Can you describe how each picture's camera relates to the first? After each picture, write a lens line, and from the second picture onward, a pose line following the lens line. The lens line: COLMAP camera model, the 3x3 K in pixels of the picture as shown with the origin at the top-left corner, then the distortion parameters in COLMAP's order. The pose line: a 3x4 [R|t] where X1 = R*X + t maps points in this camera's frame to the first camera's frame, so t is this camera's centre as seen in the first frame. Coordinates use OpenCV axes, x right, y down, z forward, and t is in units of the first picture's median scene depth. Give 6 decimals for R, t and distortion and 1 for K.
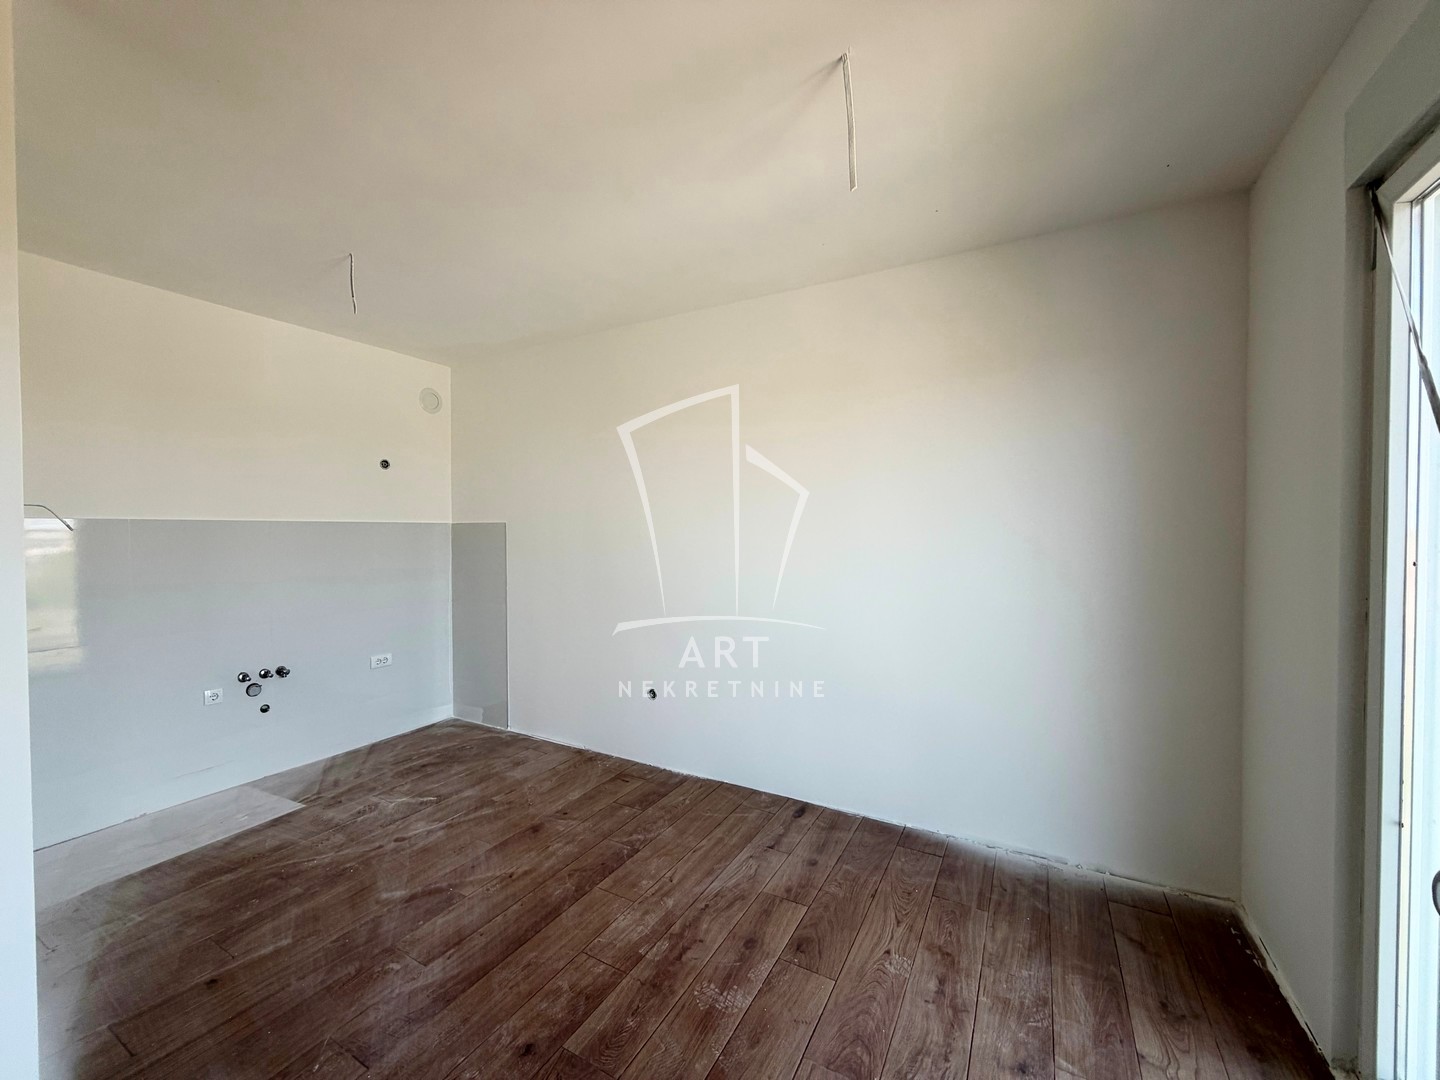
lens RADIAL K [[573.3, 0, 715.0], [0, 573.3, 540.6], [0, 0, 1]] dist [-0.001033, 0.000244]
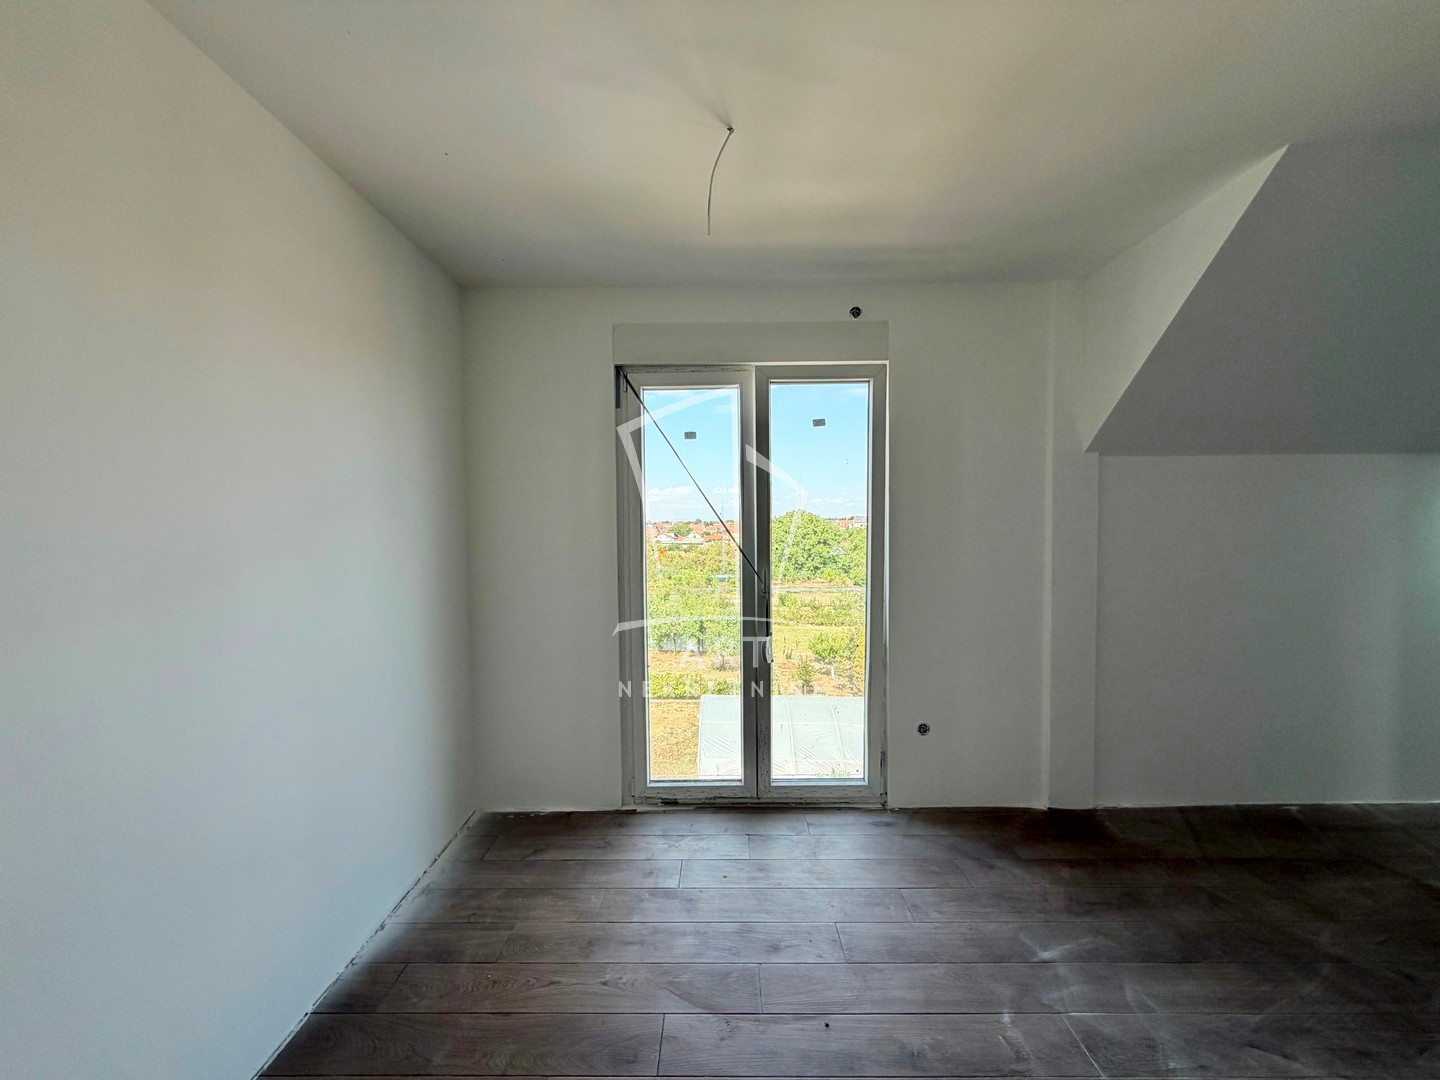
lens RADIAL K [[573.3, 0, 715.0], [0, 573.3, 540.6], [0, 0, 1]] dist [-0.001033, 0.000244]
pose [[-0.482698, -0.020782, 0.875540, -0.403302], [0.028941, 0.998794, 0.039663, -0.034901], [-0.875308, 0.044484, -0.481515, 0.838193]]
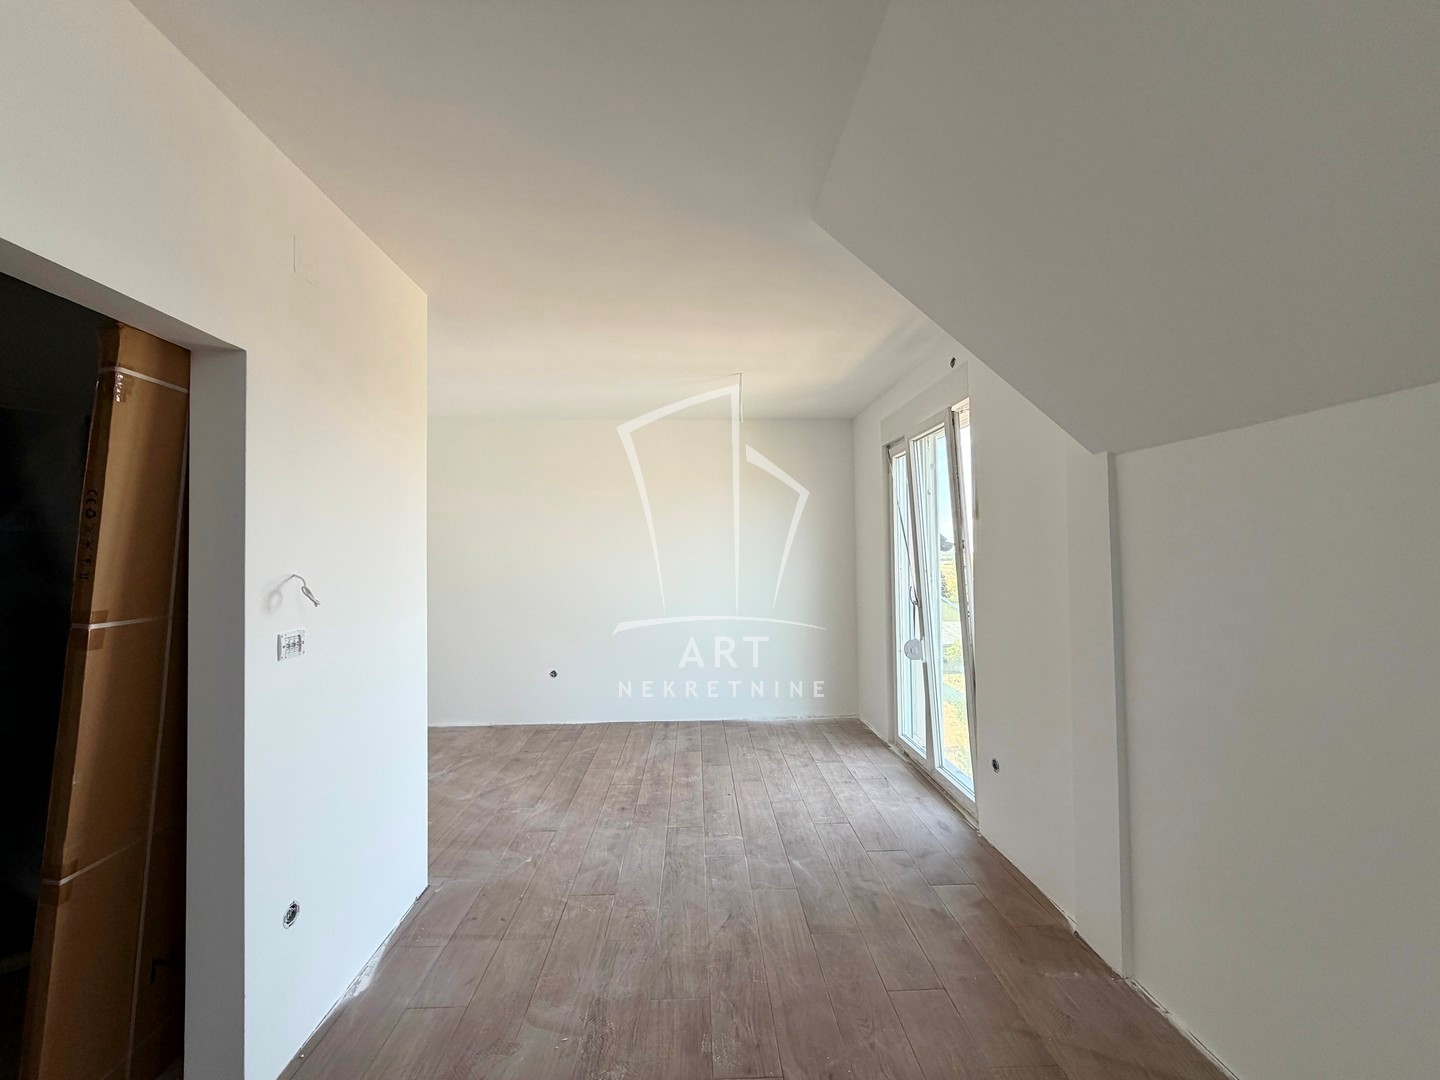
lens RADIAL K [[573.3, 0, 715.0], [0, 573.3, 540.6], [0, 0, 1]] dist [-0.001033, 0.000244]
pose [[0.852499, 0.005391, 0.522702, -0.617410], [0.019189, 0.998950, -0.041599, -0.001782], [-0.522377, 0.045493, 0.851500, -0.548871]]
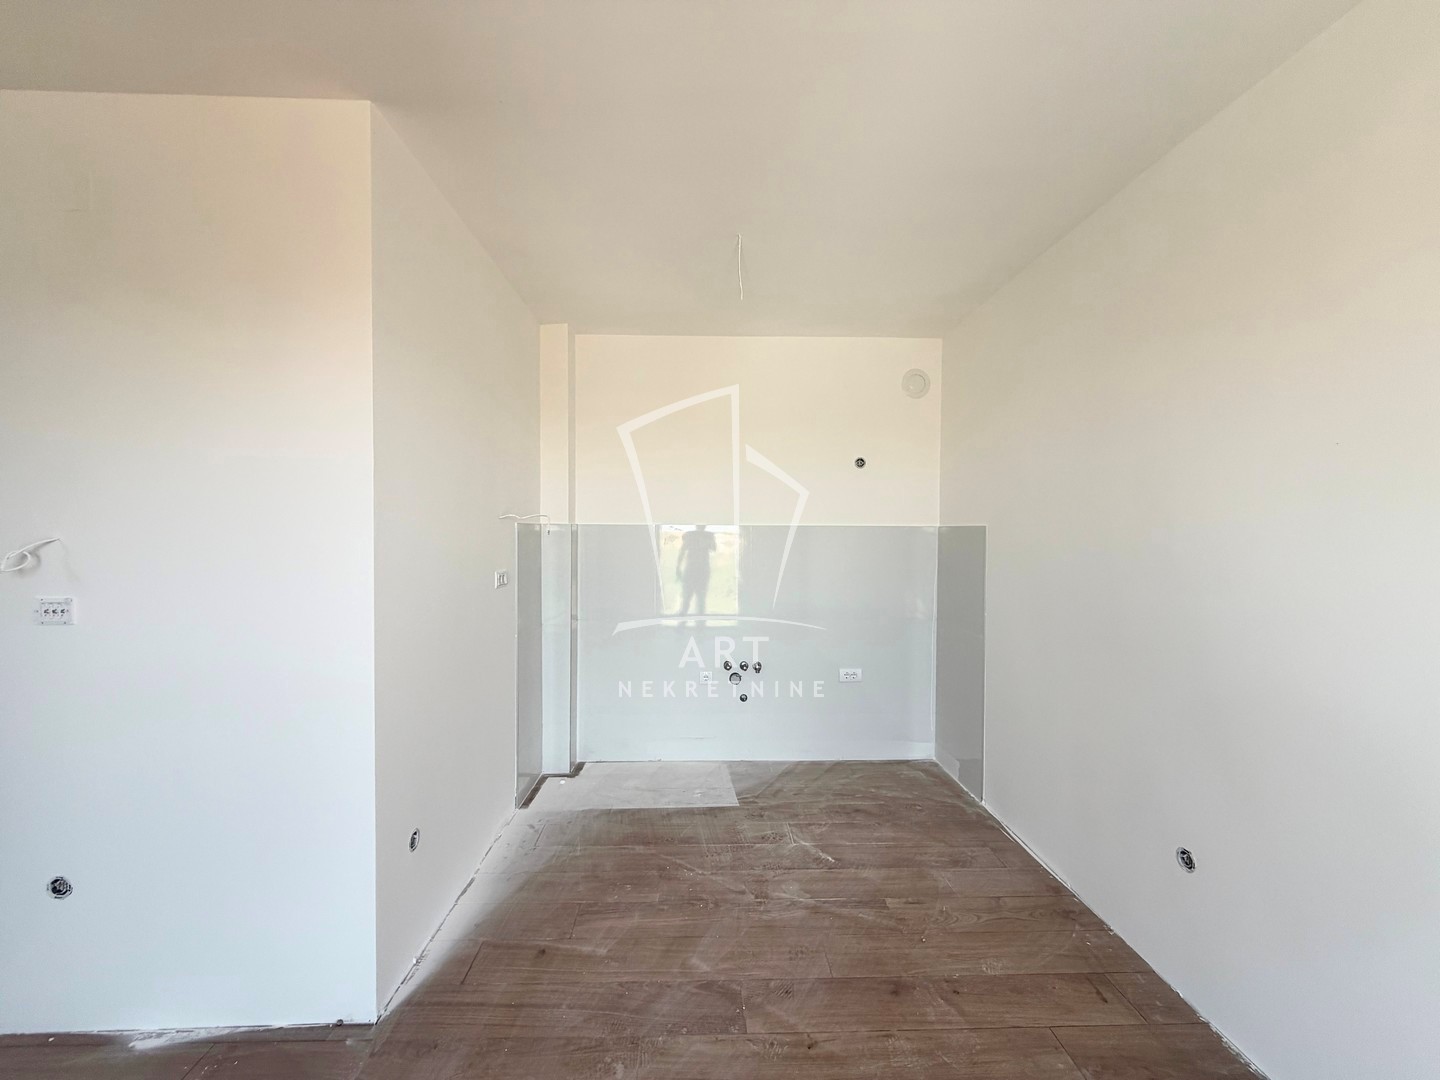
lens RADIAL K [[573.3, 0, 715.0], [0, 573.3, 540.6], [0, 0, 1]] dist [-0.001033, 0.000244]
pose [[0.515817, 0.018862, -0.856491, 0.126871], [-0.021306, 0.999731, 0.009185, -0.015354], [0.856434, 0.013510, 0.516080, 0.439426]]
